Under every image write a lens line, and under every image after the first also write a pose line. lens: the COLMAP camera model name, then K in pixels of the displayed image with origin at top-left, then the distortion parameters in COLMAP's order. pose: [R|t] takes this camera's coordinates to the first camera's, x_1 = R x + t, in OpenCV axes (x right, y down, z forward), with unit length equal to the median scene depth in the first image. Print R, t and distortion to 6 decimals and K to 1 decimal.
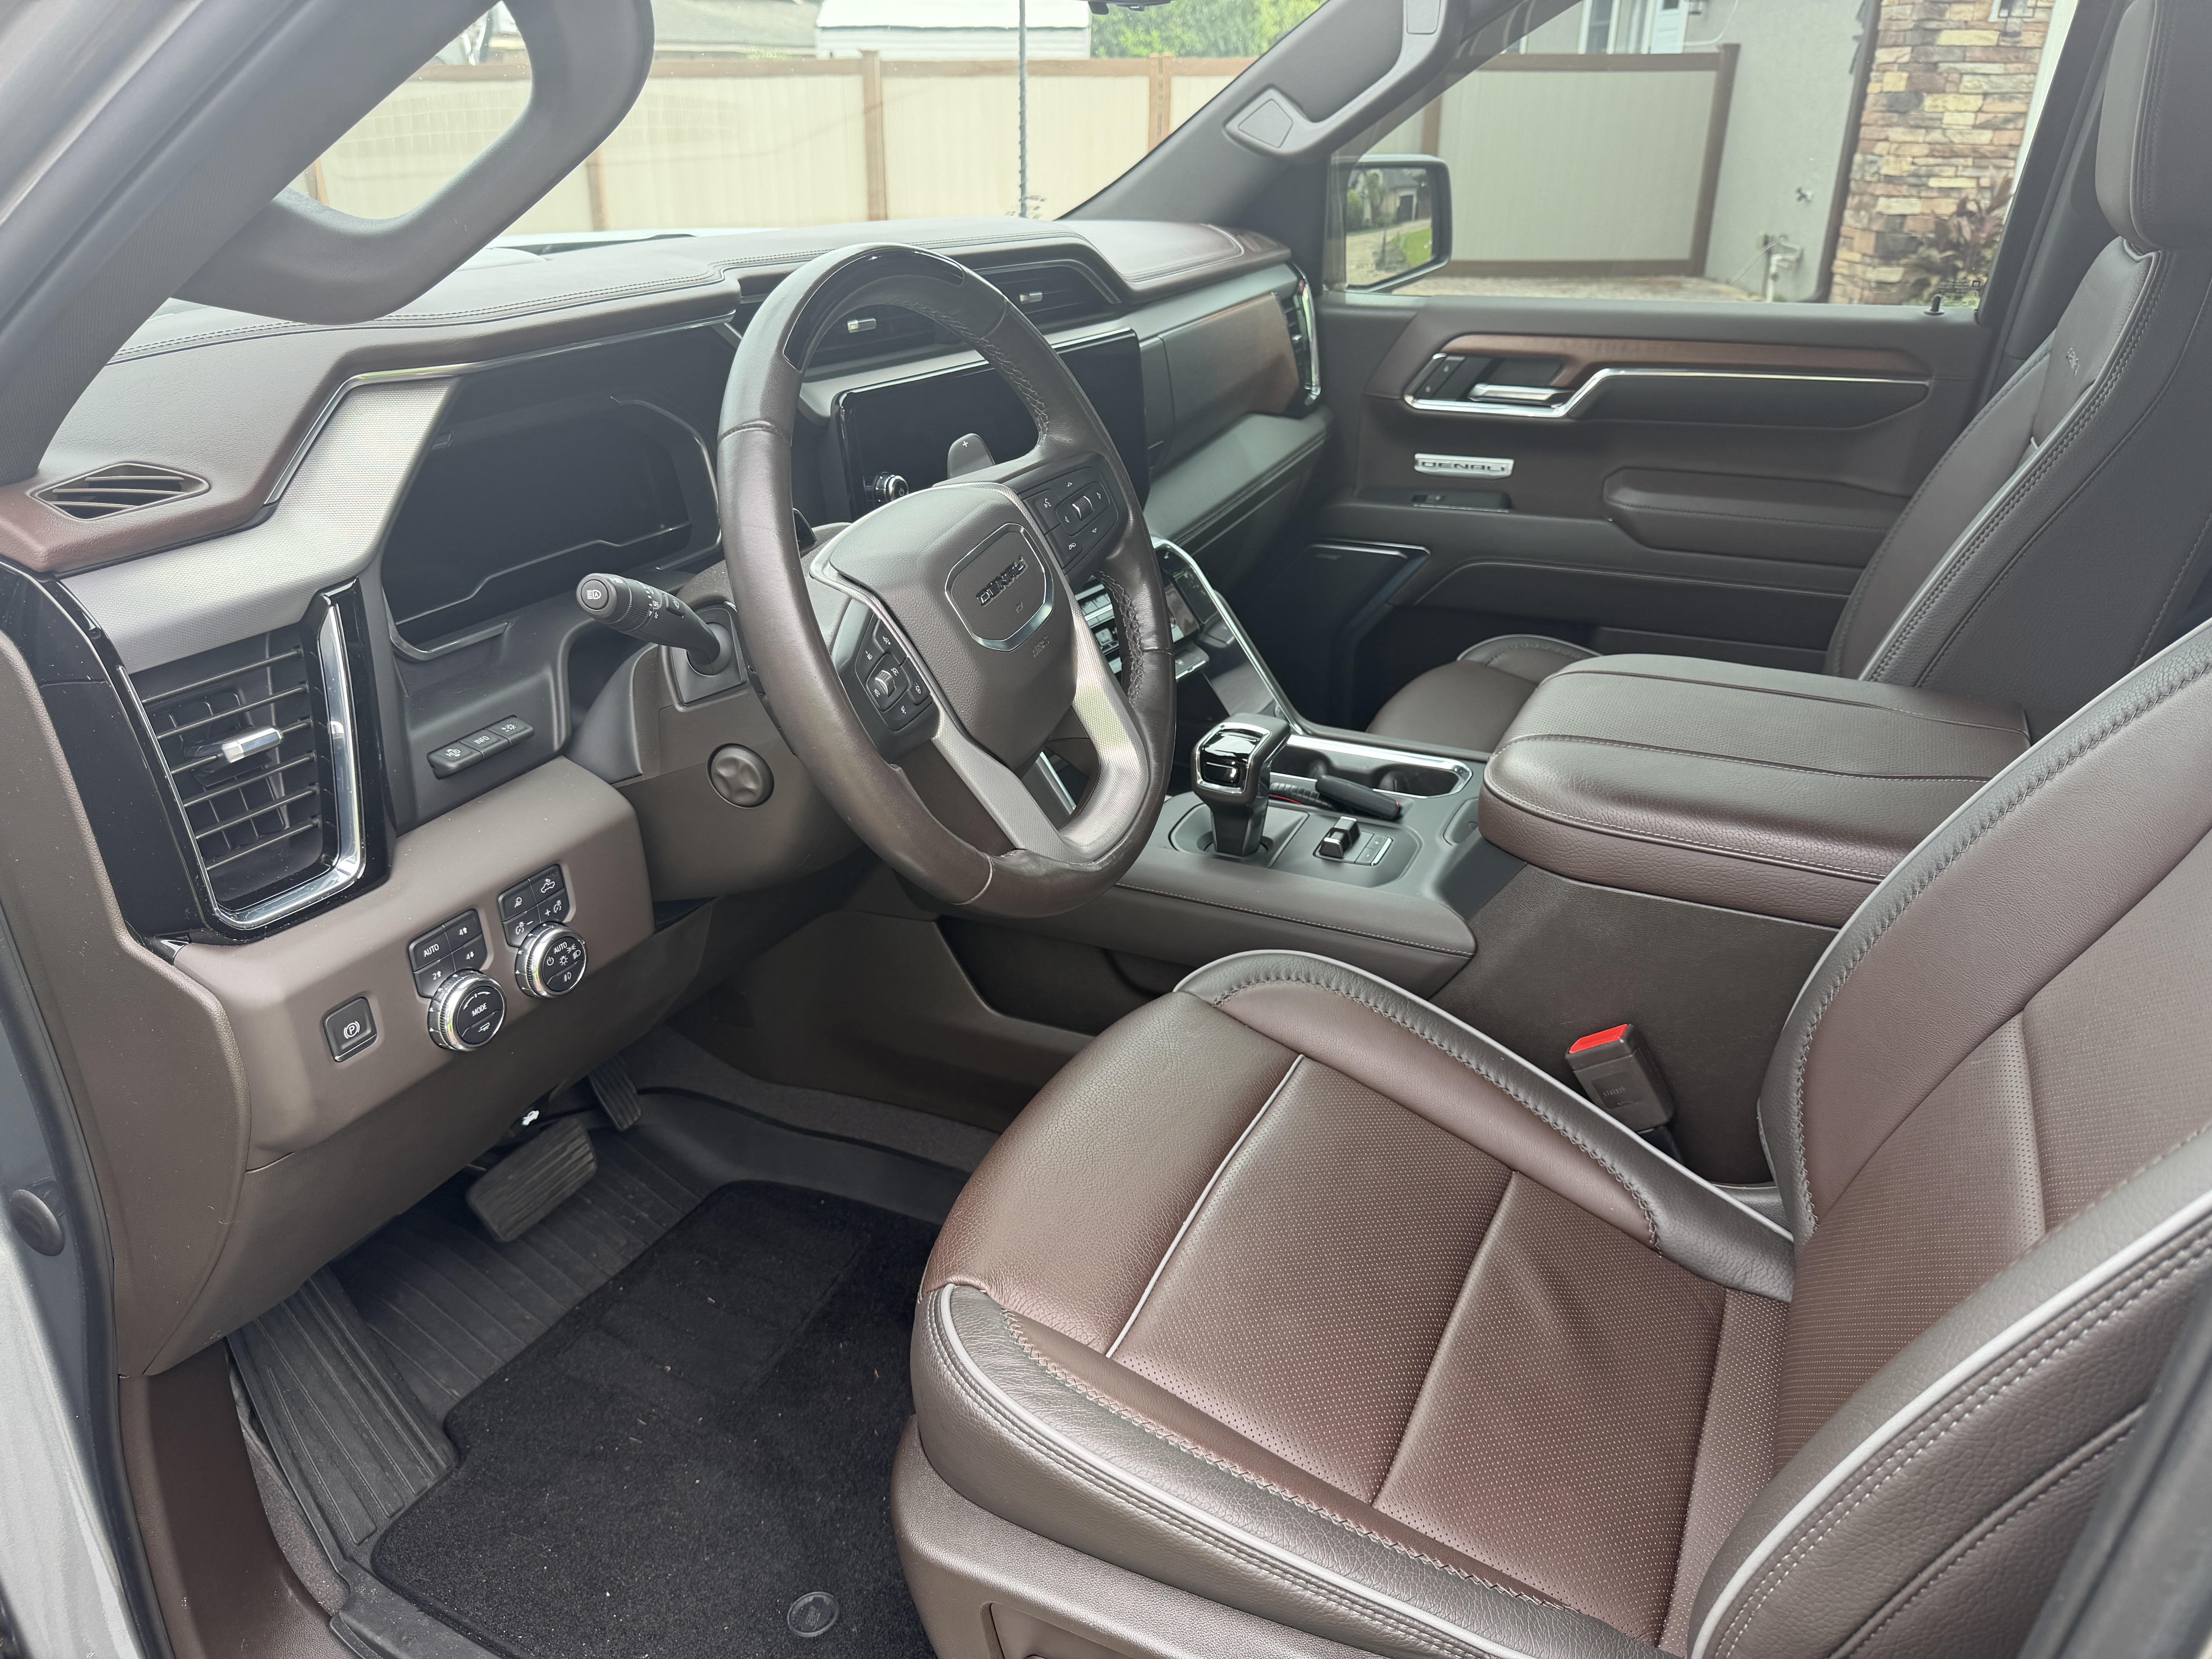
lens RADIAL K [[1560.0, 0, 1118.1], [0, 1560.0, 844.7], [0, 0, 1]] dist [0.031080, -0.035493]
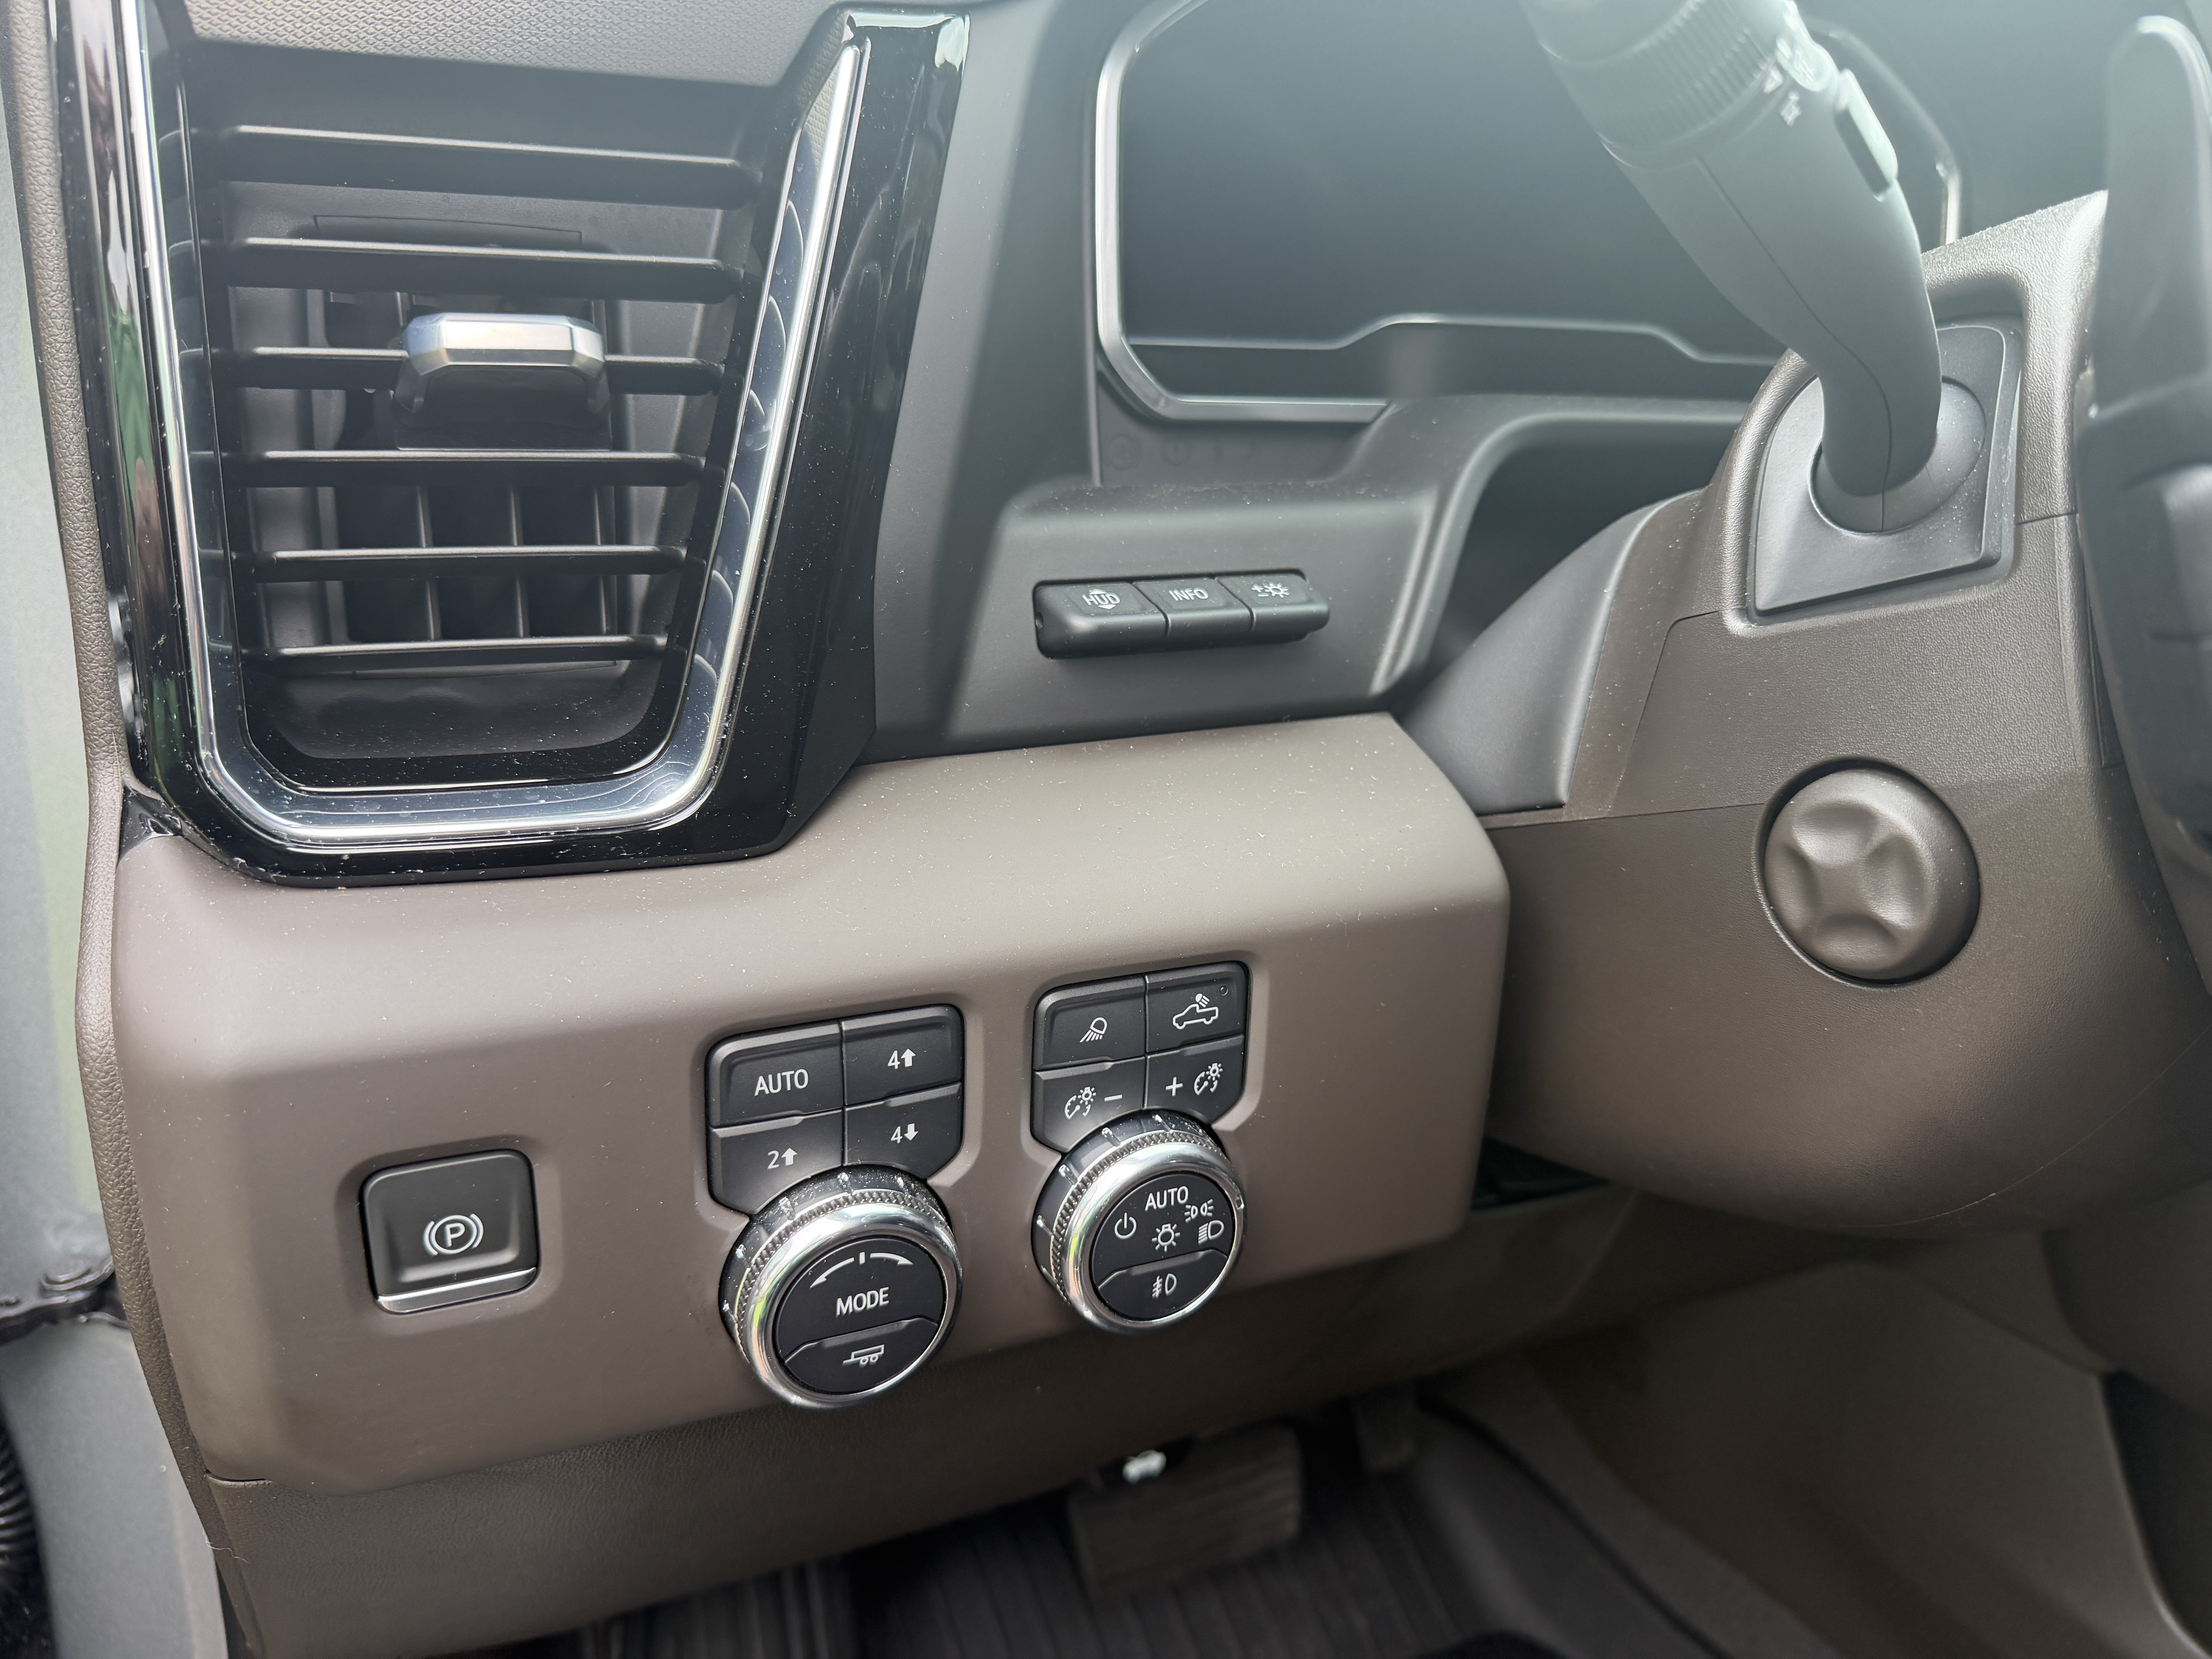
lens RADIAL K [[1560.0, 0, 1118.1], [0, 1560.0, 844.7], [0, 0, 1]] dist [0.031080, -0.035493]
pose [[0.780371, 0.253133, -0.571791, -0.190113], [-0.318689, 0.947735, -0.015378, 0.001826], [0.538013, 0.194223, 0.820255, 0.699718]]
